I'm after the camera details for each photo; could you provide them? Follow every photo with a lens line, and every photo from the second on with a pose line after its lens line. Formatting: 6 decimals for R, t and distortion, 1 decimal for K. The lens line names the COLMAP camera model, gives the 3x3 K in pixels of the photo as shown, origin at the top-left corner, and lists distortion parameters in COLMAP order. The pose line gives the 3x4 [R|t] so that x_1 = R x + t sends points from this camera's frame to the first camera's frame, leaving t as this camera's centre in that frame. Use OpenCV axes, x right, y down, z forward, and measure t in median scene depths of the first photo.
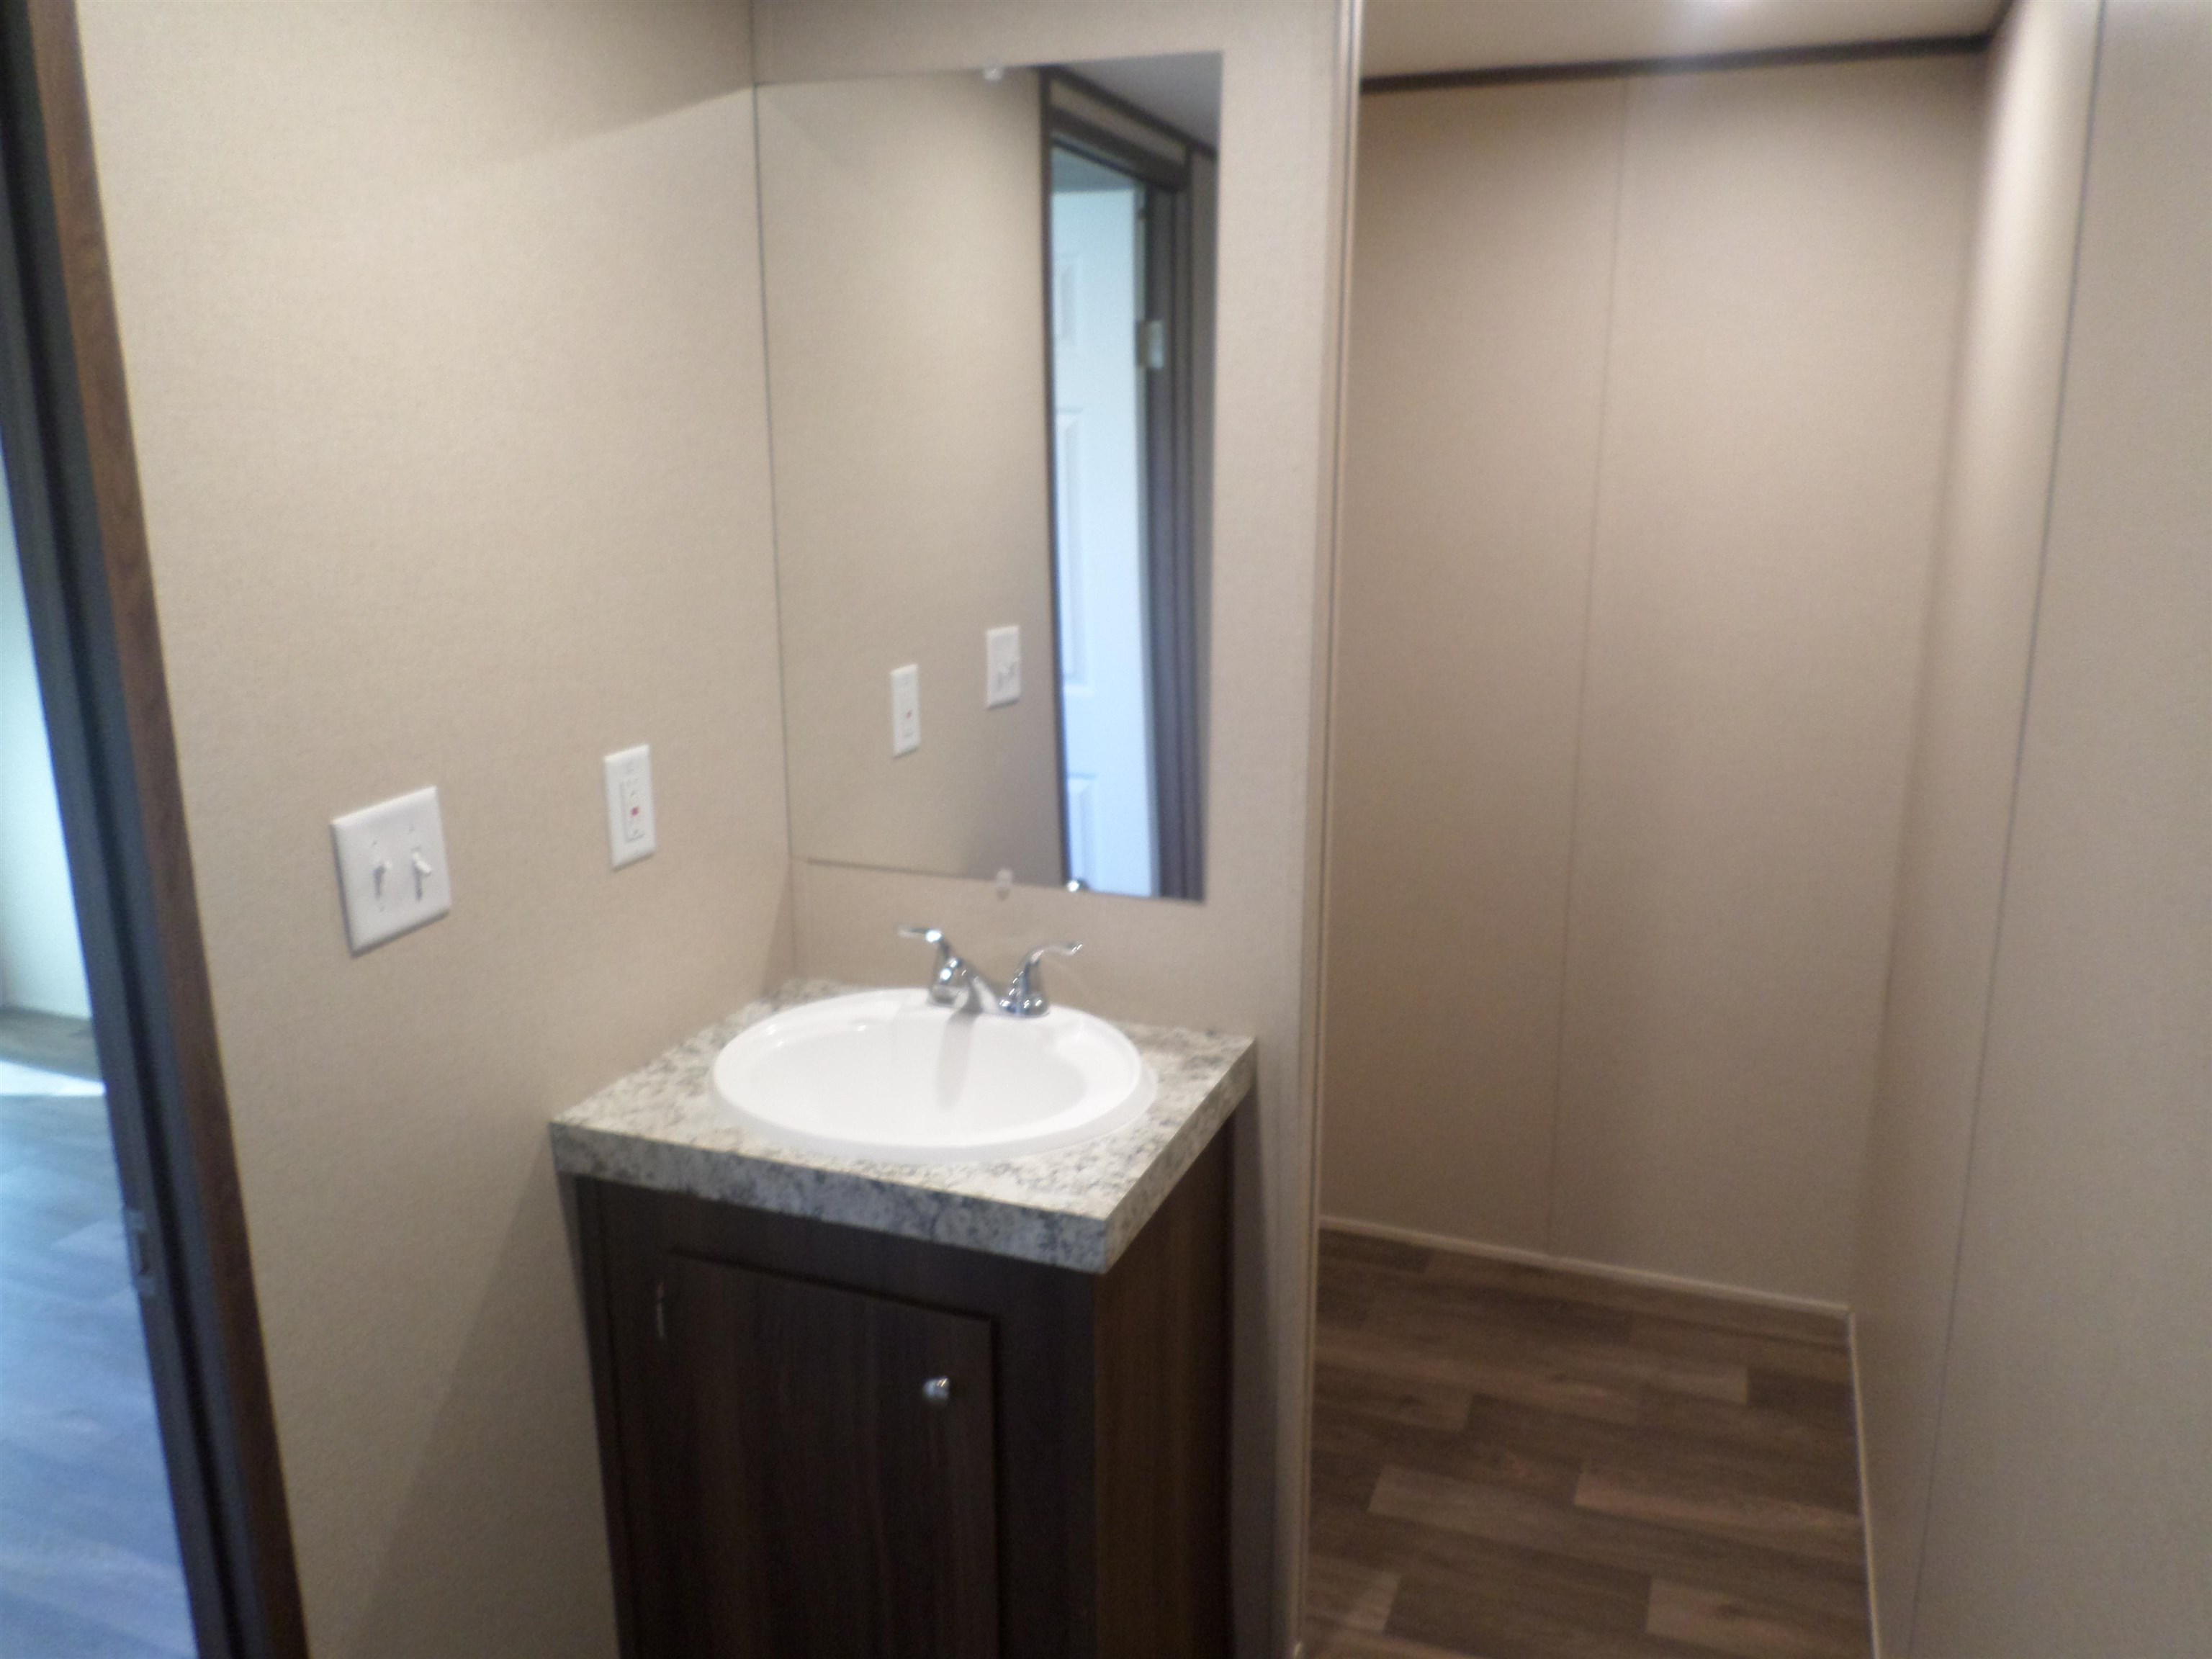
lens RADIAL K [[1662.4, 0, 1106.0], [0, 1662.4, 829.5], [0, 0, 1]] dist [-0.000109, 0.001964]
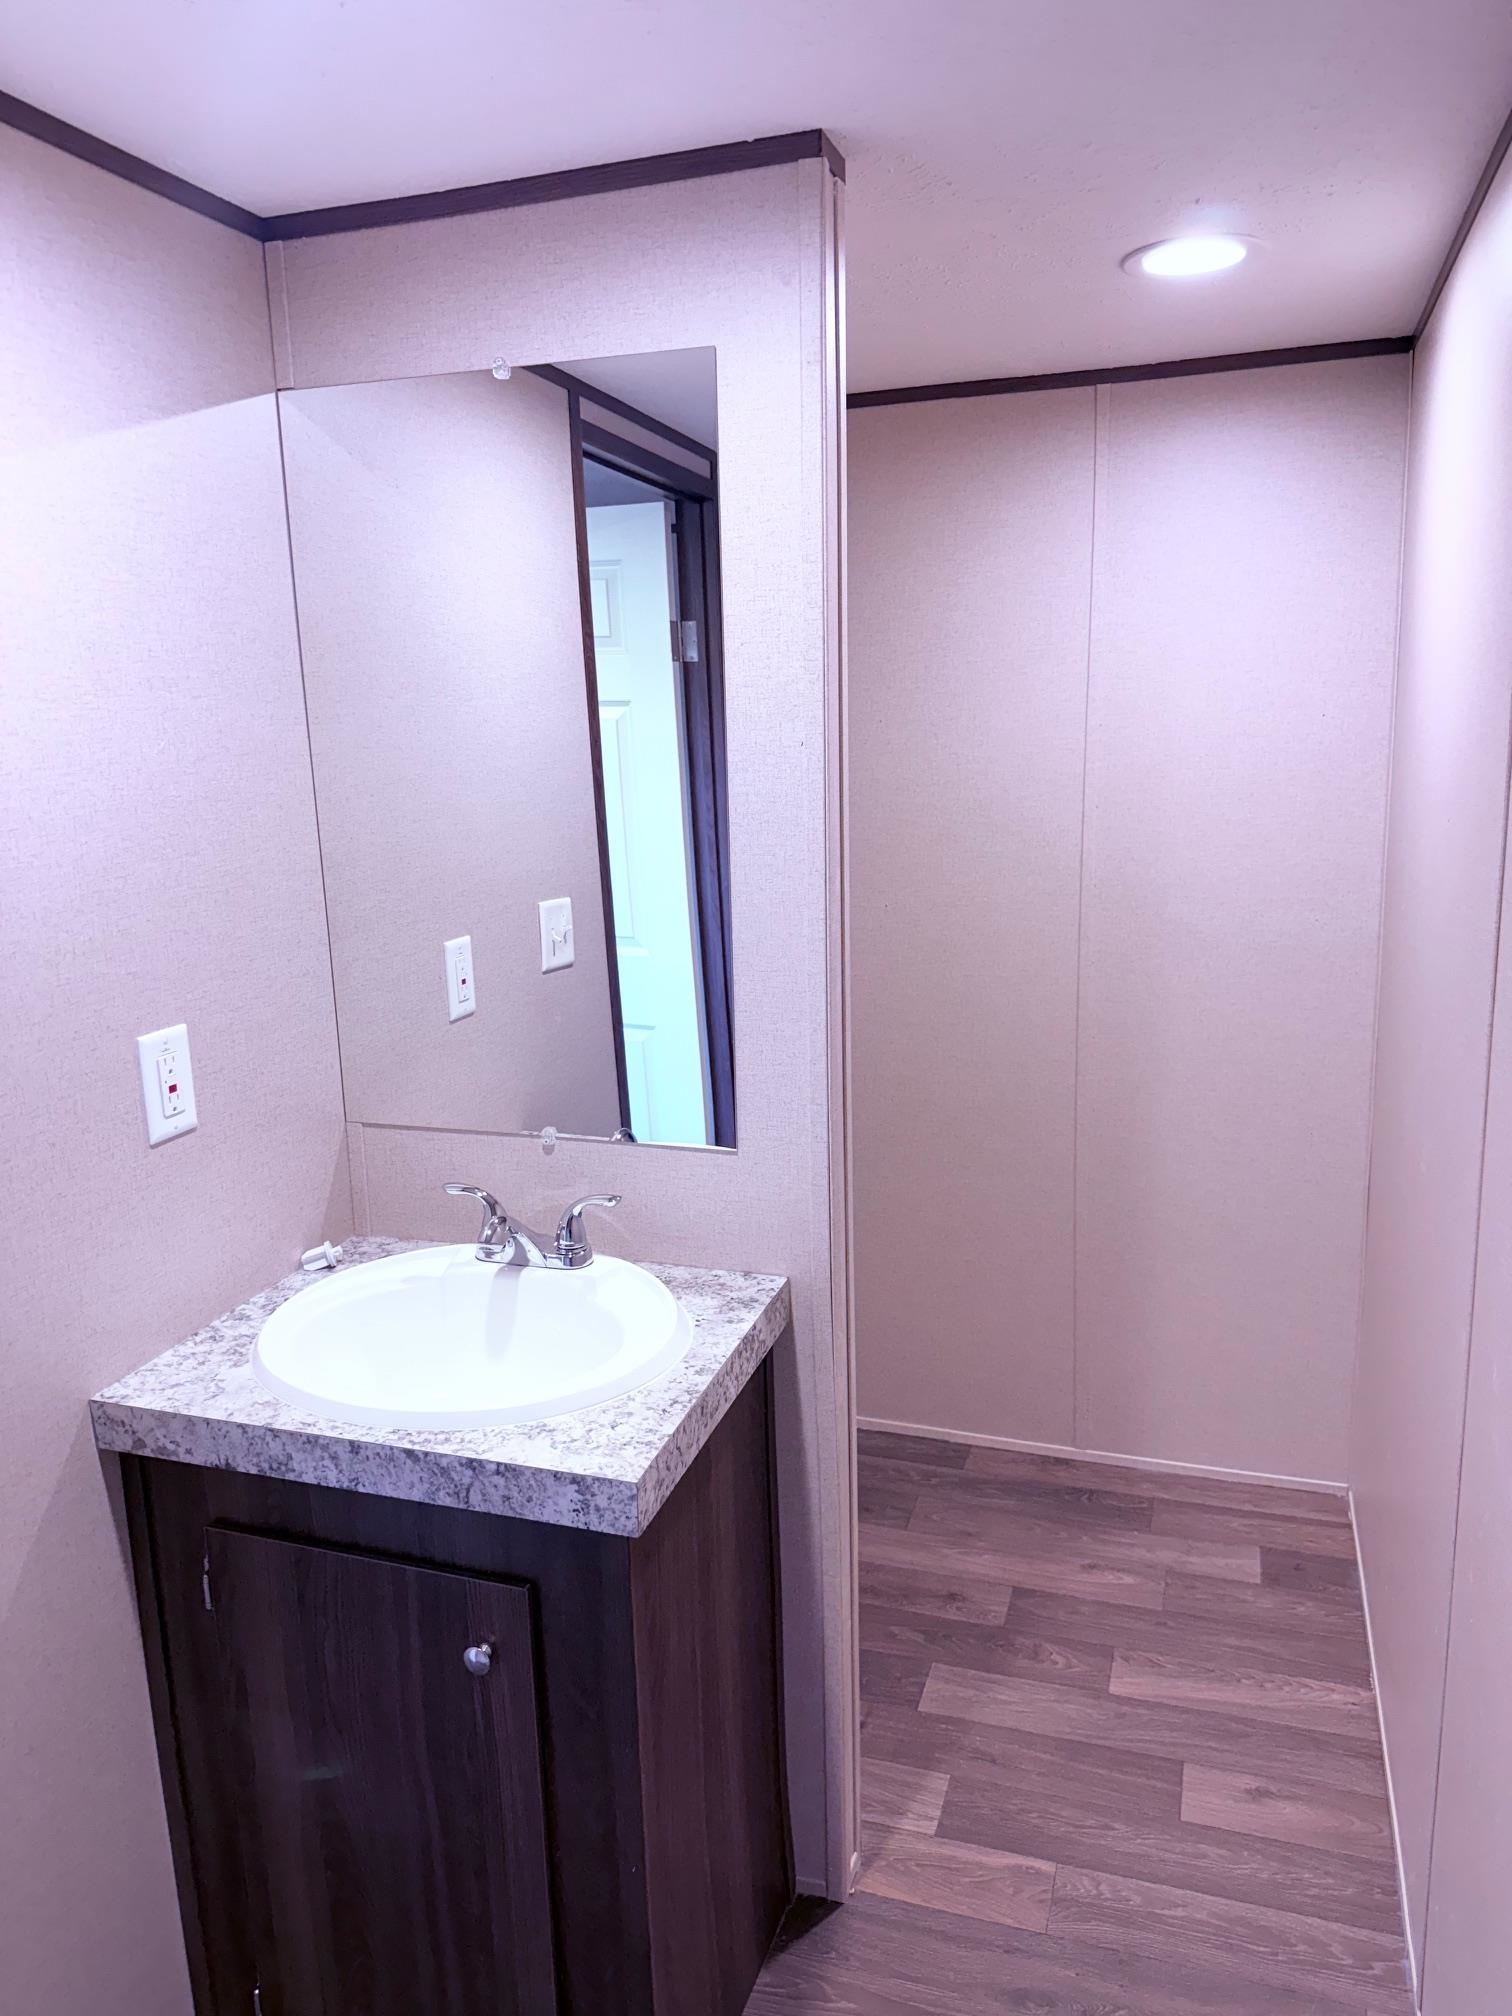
lens RADIAL K [[1373.6, 0, 735.8], [0, 1373.6, 1004.3], [0, 0, 1]] dist [0.093878, -0.122025]
pose [[0.998888, -0.033197, 0.033479, 0.033626], [0.034516, 0.998619, -0.039611, -0.015770], [-0.032118, 0.040723, 0.998654, 0.120099]]
